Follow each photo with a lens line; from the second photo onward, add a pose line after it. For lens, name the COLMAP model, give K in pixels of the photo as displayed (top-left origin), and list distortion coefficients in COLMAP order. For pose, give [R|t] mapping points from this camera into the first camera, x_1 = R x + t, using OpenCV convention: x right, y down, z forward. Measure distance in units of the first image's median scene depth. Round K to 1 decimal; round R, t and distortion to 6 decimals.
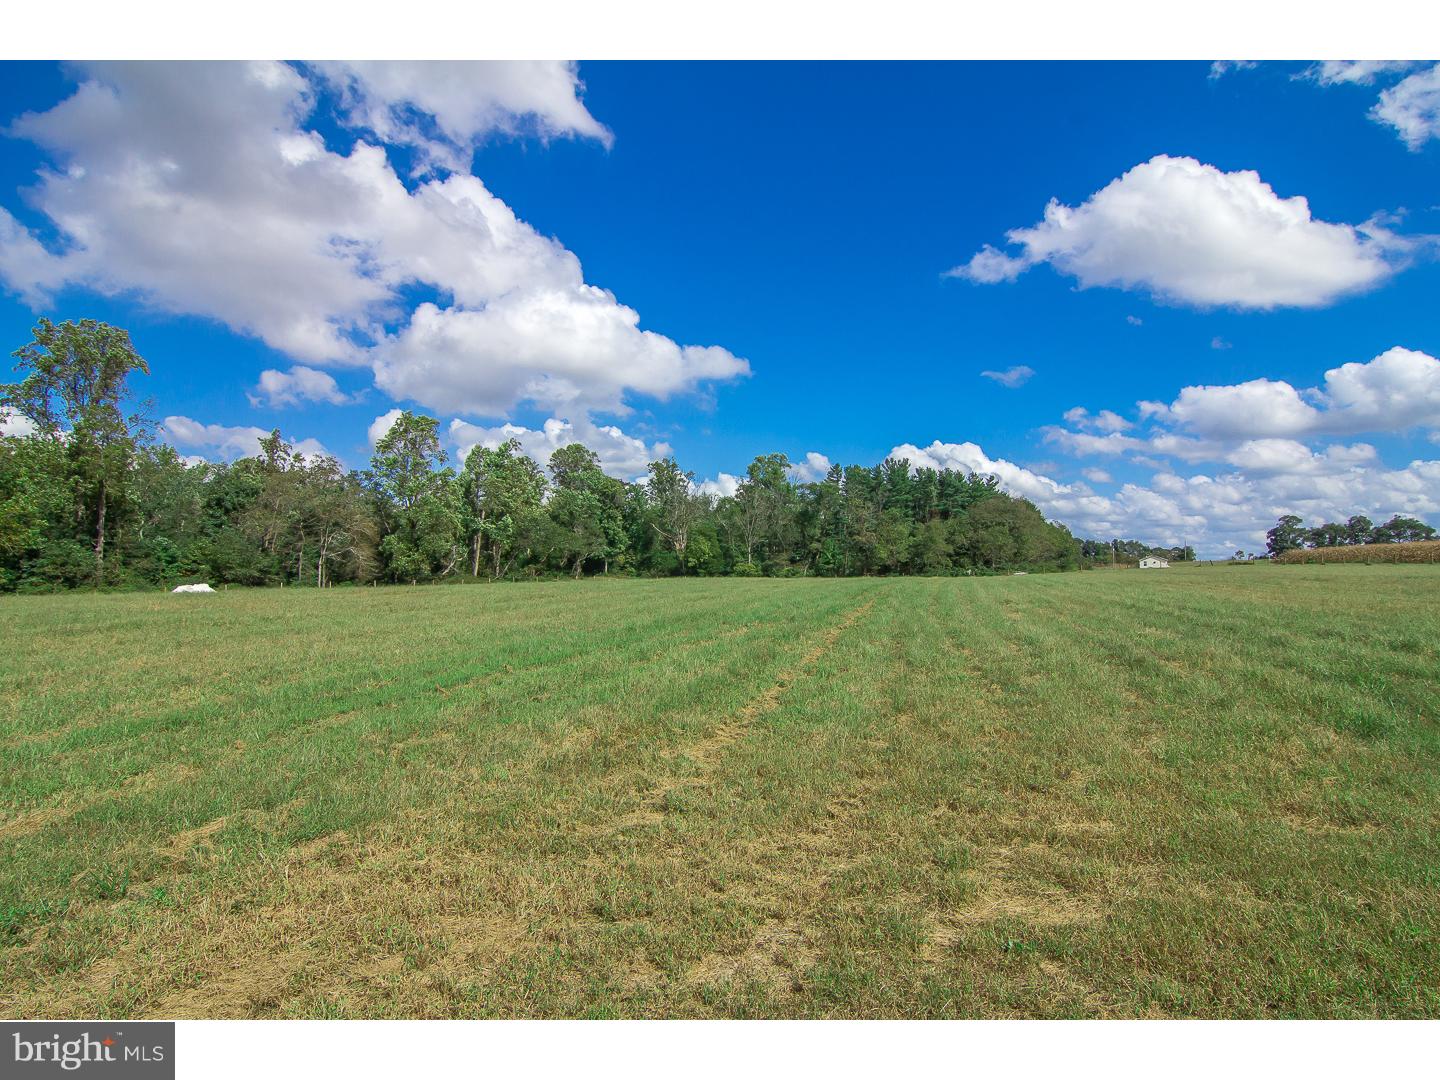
lens RADIAL K [[710.7, 0, 726.2], [0, 710.7, 543.3], [0, 0, 1]] dist [-0.002684, -0.007651]
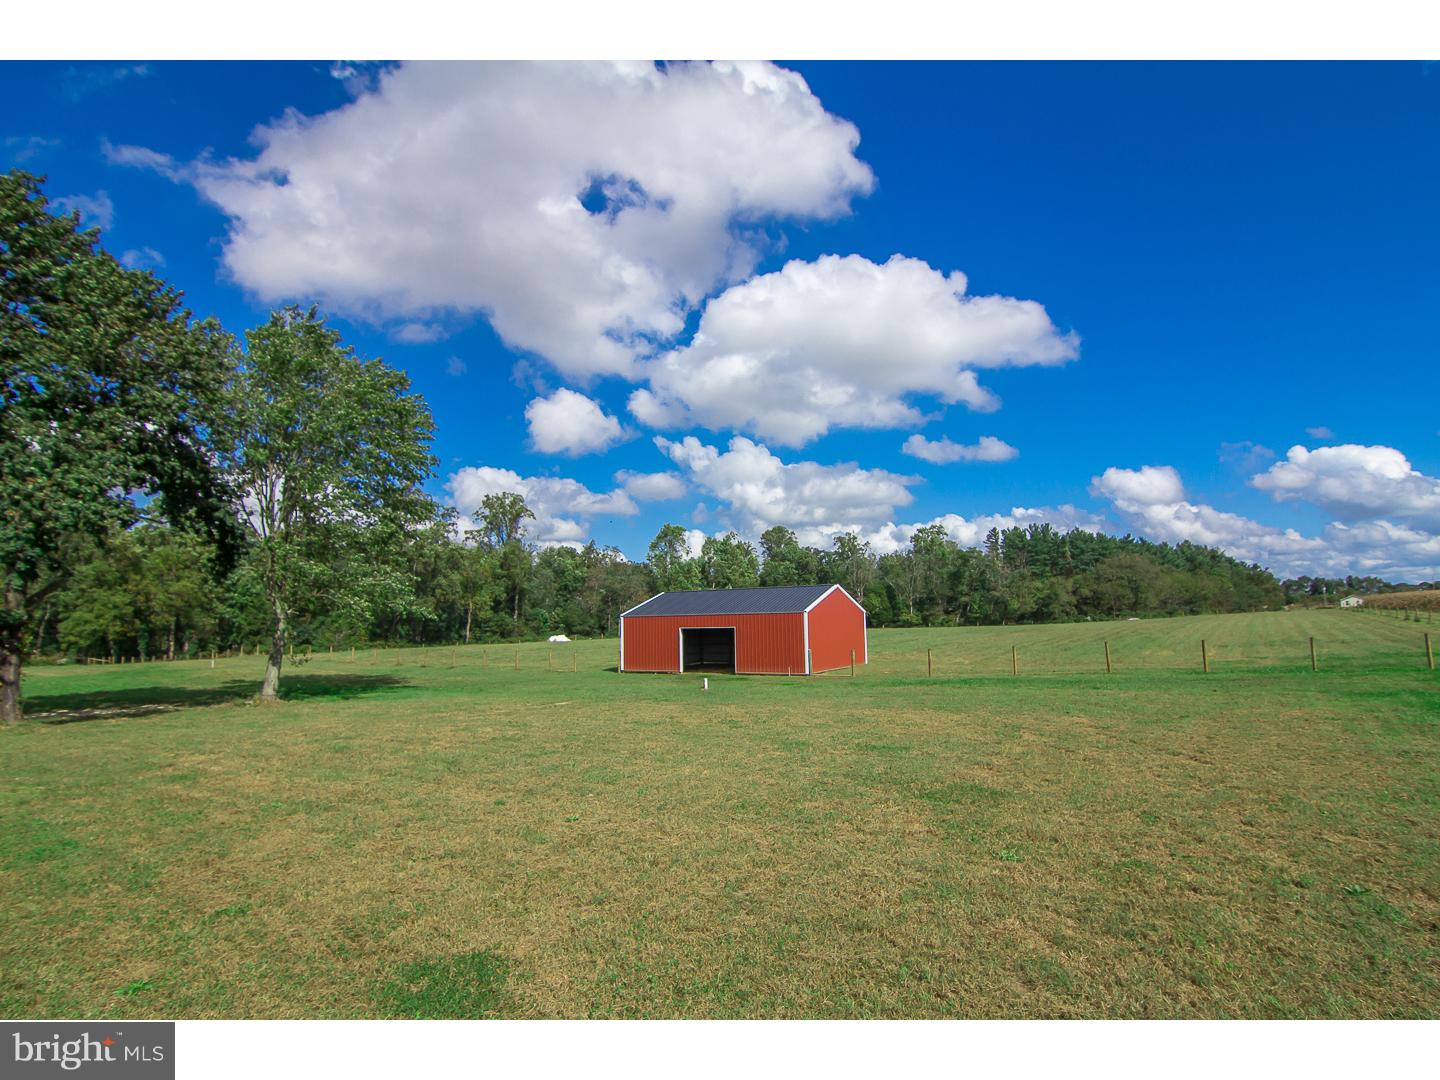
lens RADIAL K [[710.7, 0, 726.2], [0, 710.7, 543.3], [0, 0, 1]] dist [-0.002684, -0.007651]
pose [[0.949859, -0.049750, -0.308696, 0.127540], [0.030299, 0.997260, -0.067491, -0.024976], [0.311208, 0.054754, 0.948763, -0.356085]]
